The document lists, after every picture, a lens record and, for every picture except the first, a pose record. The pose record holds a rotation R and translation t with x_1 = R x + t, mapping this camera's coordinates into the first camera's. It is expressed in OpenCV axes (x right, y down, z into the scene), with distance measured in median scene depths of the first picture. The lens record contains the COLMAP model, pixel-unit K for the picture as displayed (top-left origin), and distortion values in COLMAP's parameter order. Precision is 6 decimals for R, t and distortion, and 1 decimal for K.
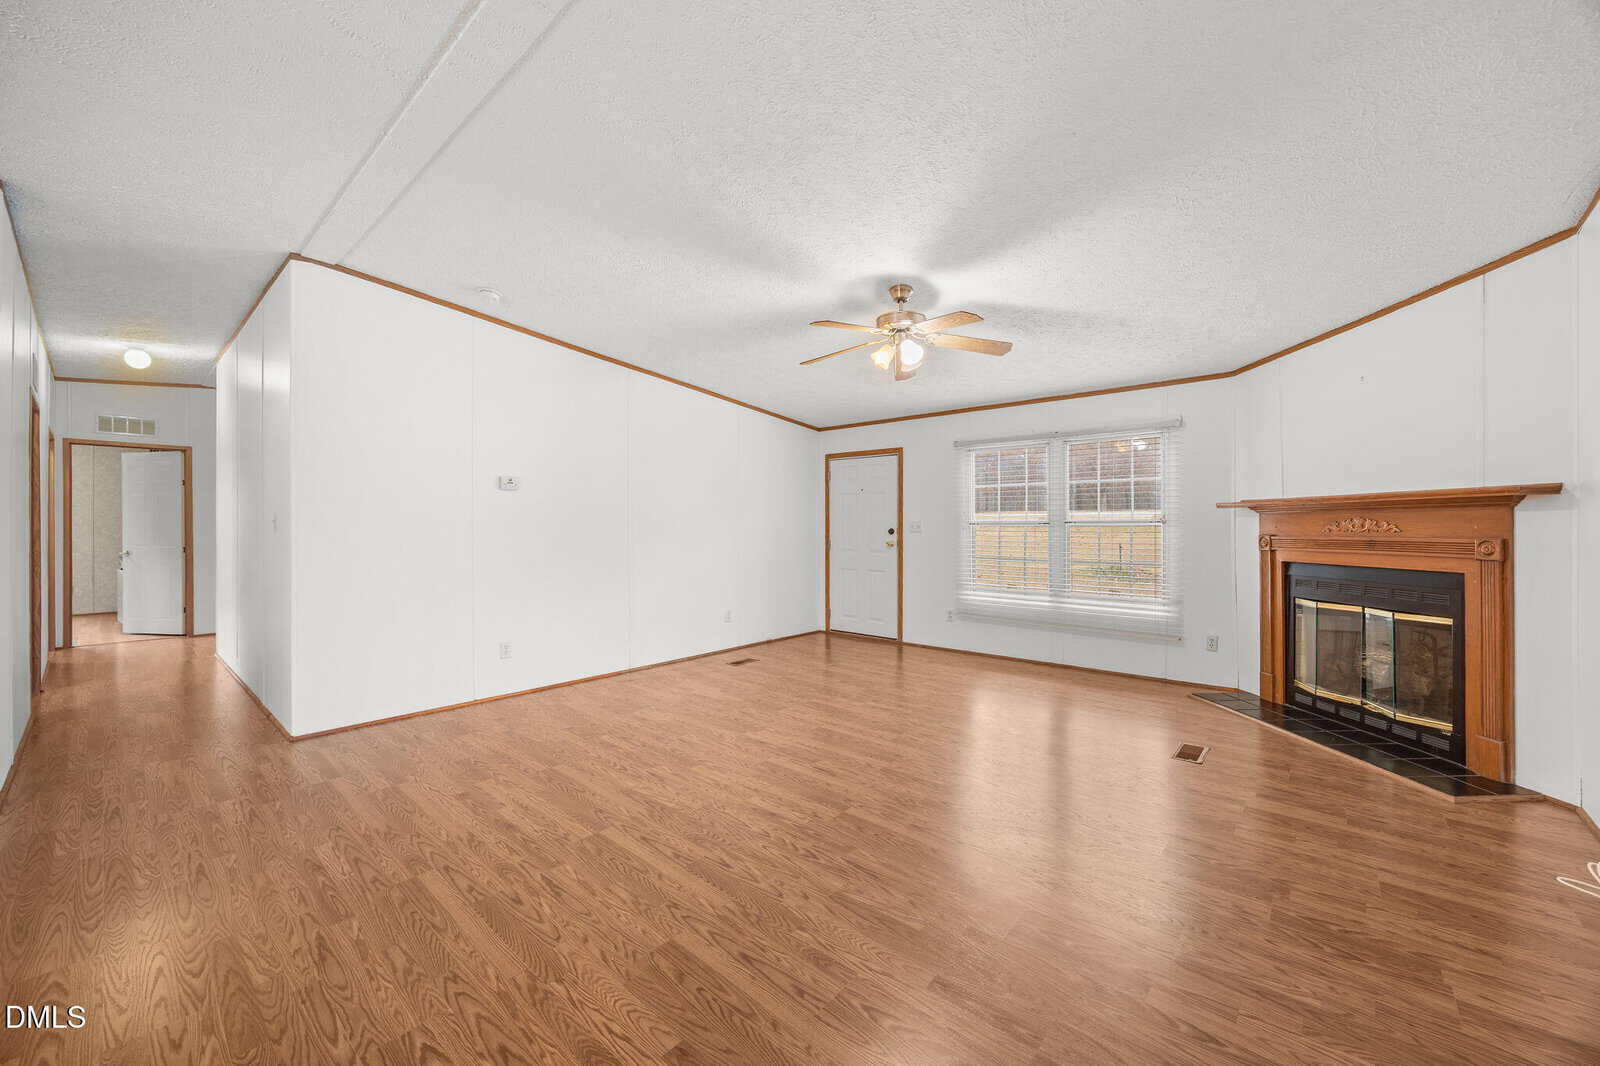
lens RADIAL K [[611.9, 0, 791.9], [0, 611.9, 534.9], [0, 0, 1]] dist [-0.002534, -0.001776]
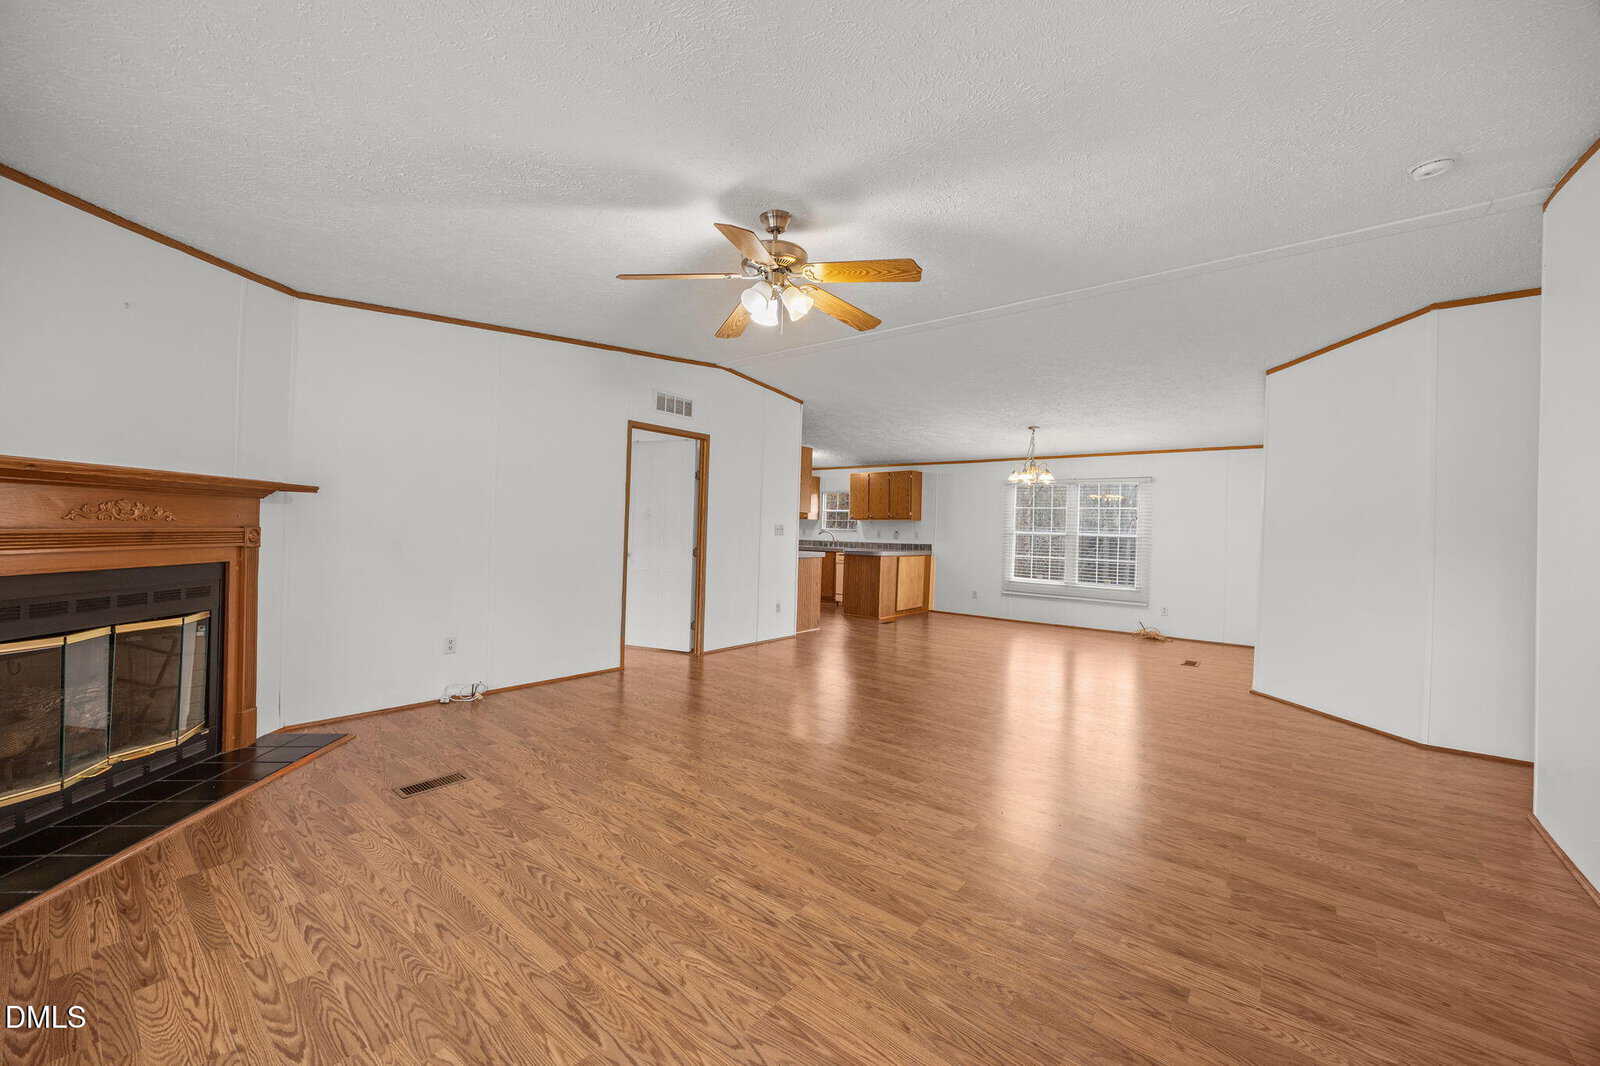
lens RADIAL K [[611.9, 0, 801.3], [0, 611.9, 535.5], [0, 0, 1]] dist [-0.002534, -0.001776]
pose [[-0.998280, -0.025310, -0.052884, 0.167458], [-0.026504, 0.999406, 0.022008, -0.022344], [0.052296, 0.023372, -0.998358, 1.656761]]
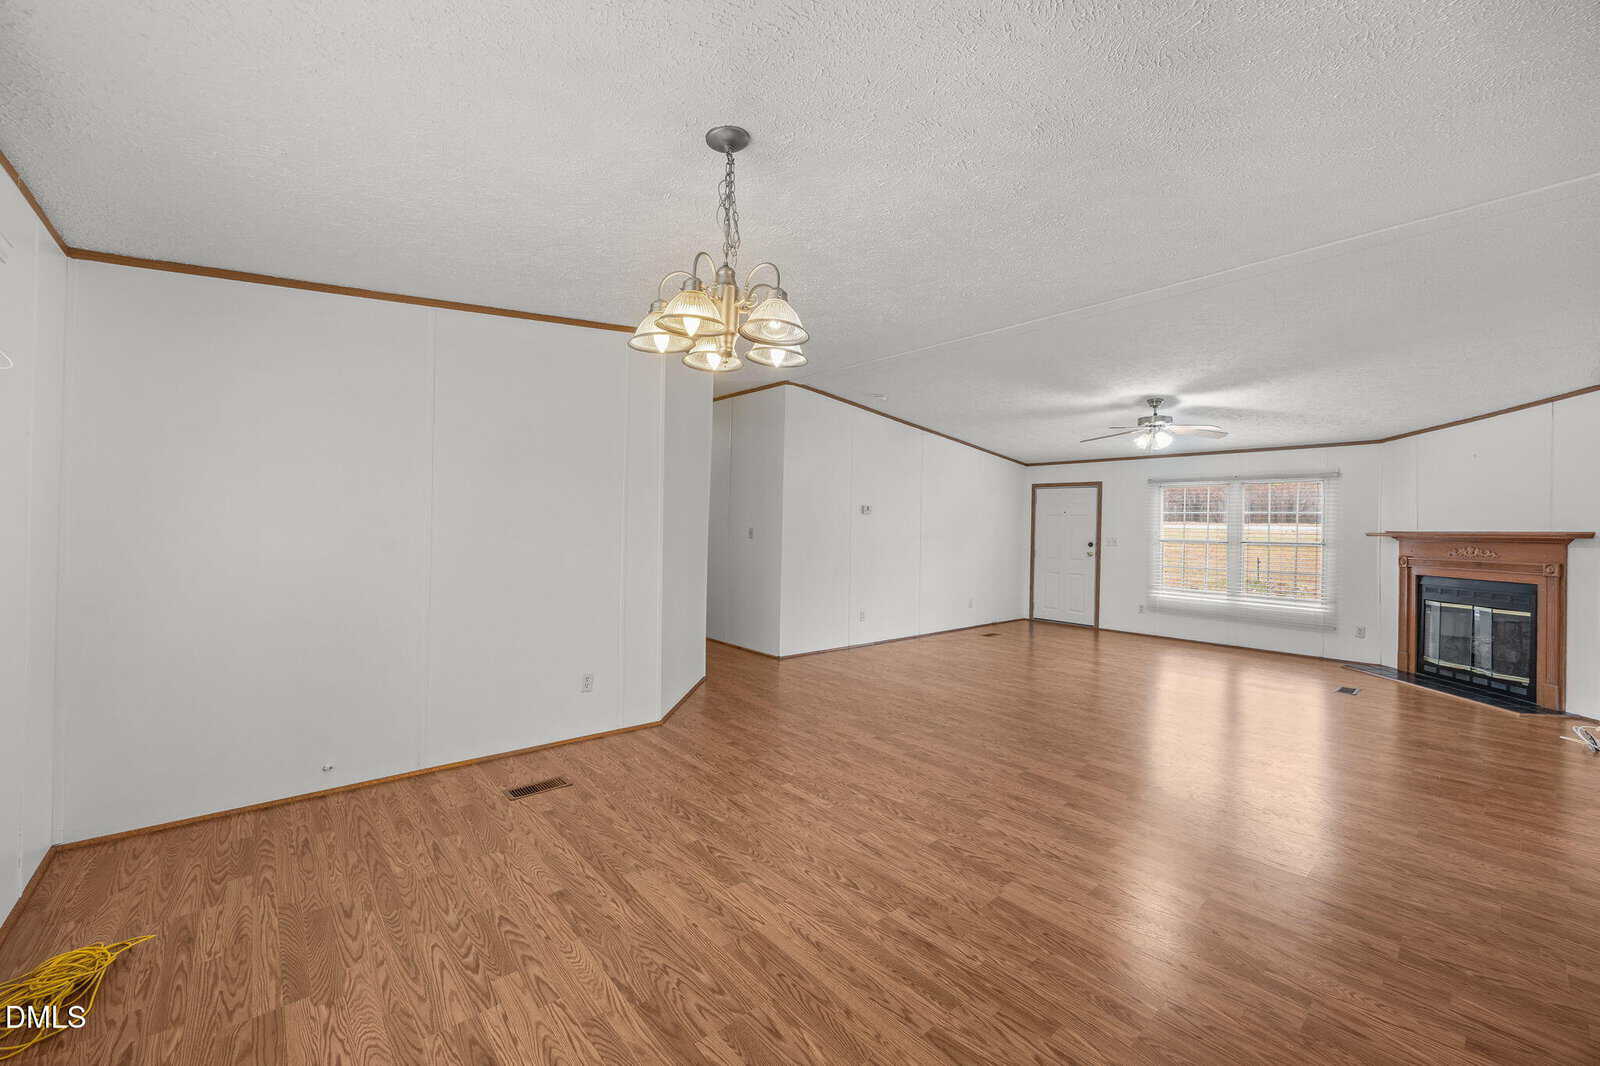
lens RADIAL K [[611.9, 0, 789.1], [0, 611.9, 535.3], [0, 0, 1]] dist [-0.002534, -0.001776]
pose [[0.990306, 0.021989, -0.137150, -0.531724], [-0.022061, 0.999756, 0.000994, -0.021544], [0.137138, 0.002041, 0.990550, -0.711763]]
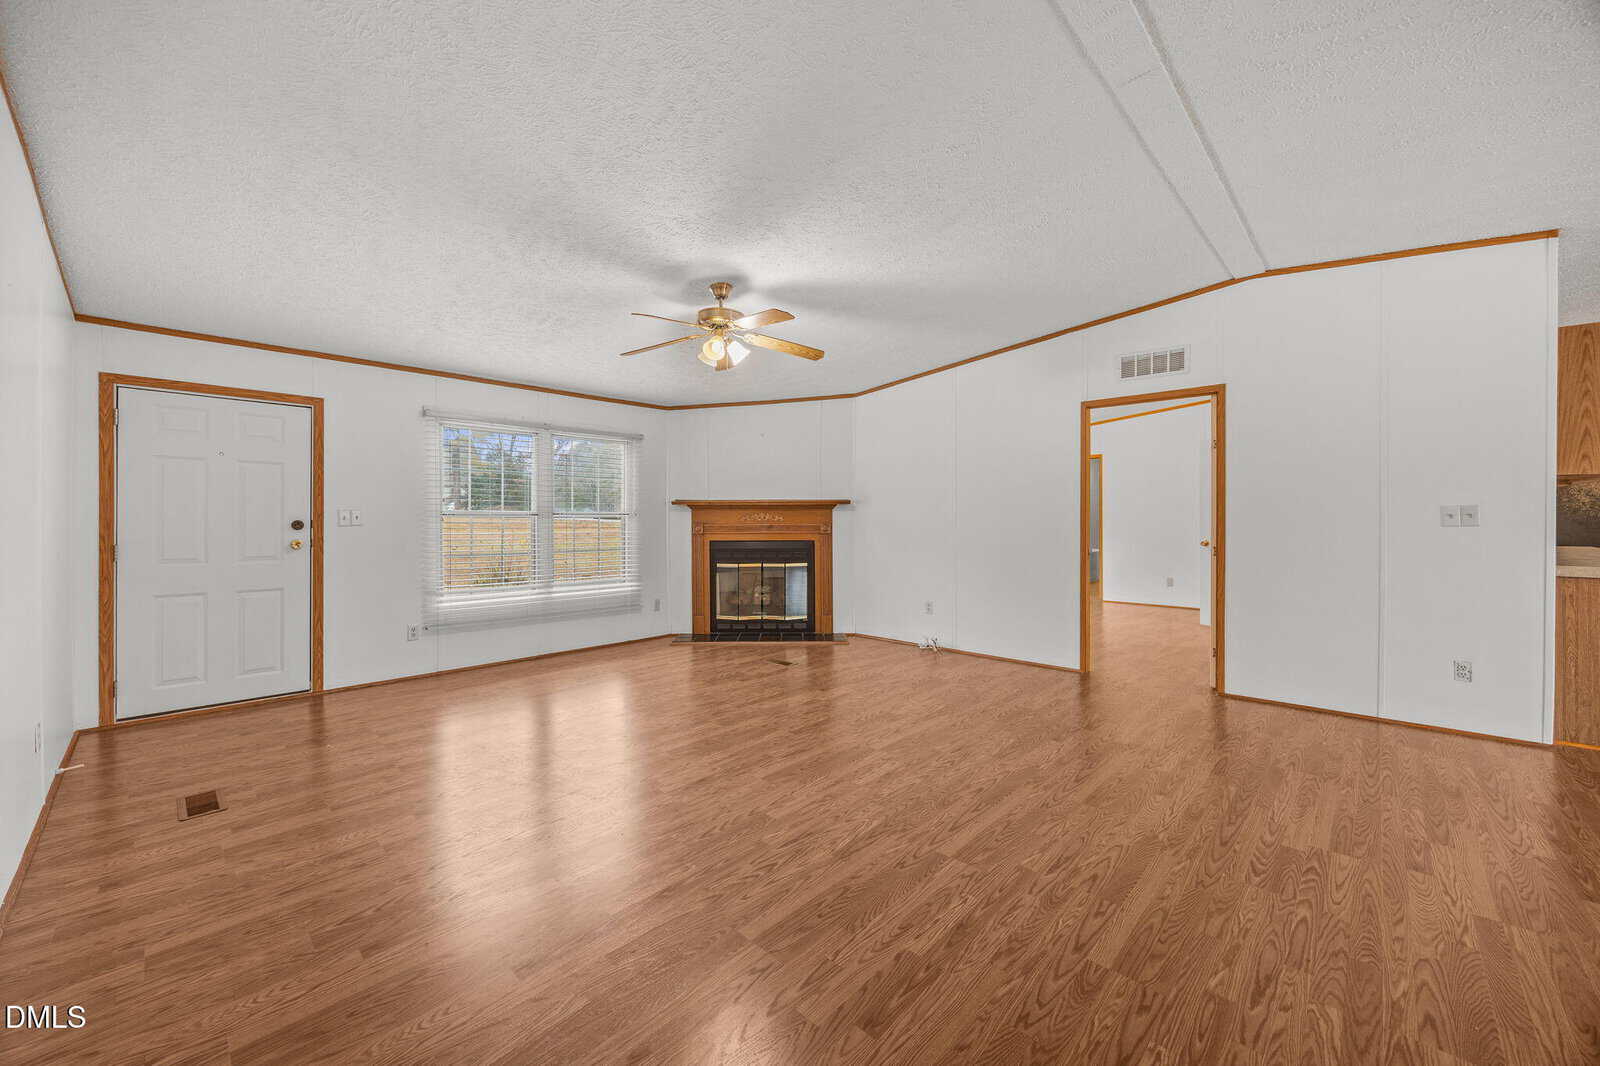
lens RADIAL K [[611.9, 0, 803.1], [0, 611.9, 518.9], [0, 0, 1]] dist [-0.002534, -0.001776]
pose [[0.027466, 0.002232, 0.999620, -0.807151], [0.014508, 0.999891, -0.002632, -0.004650], [-0.999517, 0.014575, 0.027430, 0.786081]]
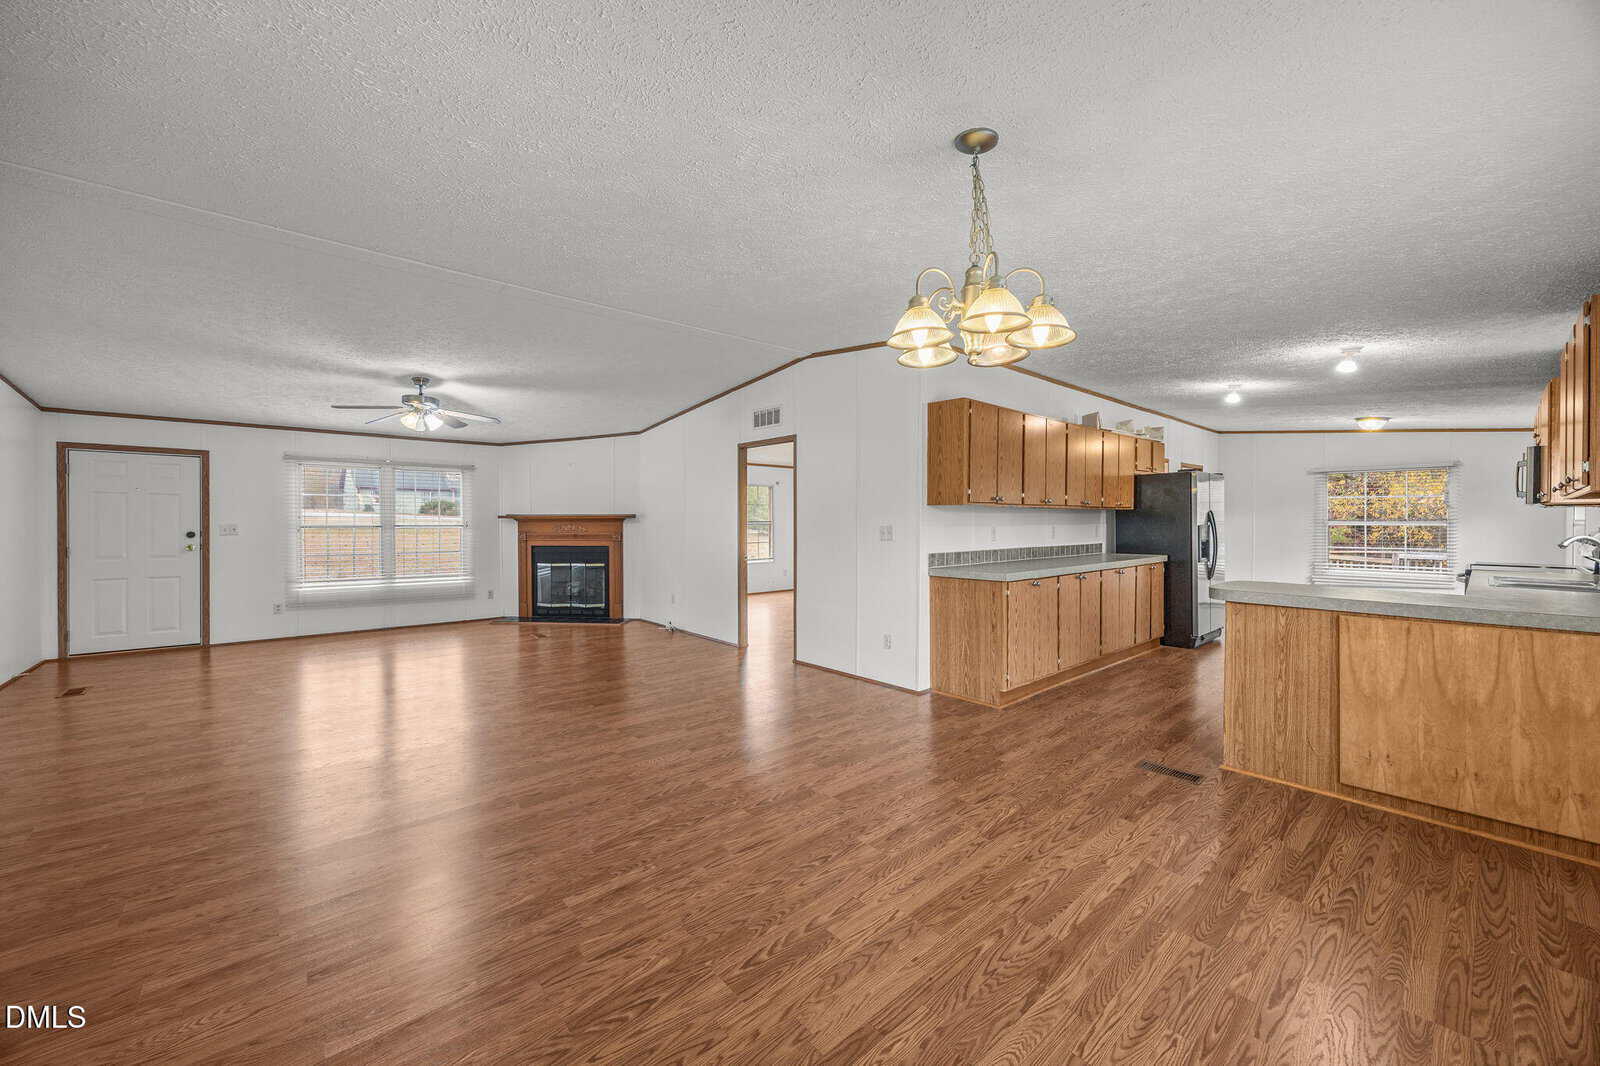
lens RADIAL K [[611.9, 0, 803.4], [0, 611.9, 527.2], [0, 0, 1]] dist [-0.002534, -0.001776]
pose [[0.125982, -0.007446, 0.992005, -1.177970], [0.011950, 0.999911, 0.005988, -0.020793], [-0.991961, 0.011100, 0.126059, -0.156904]]
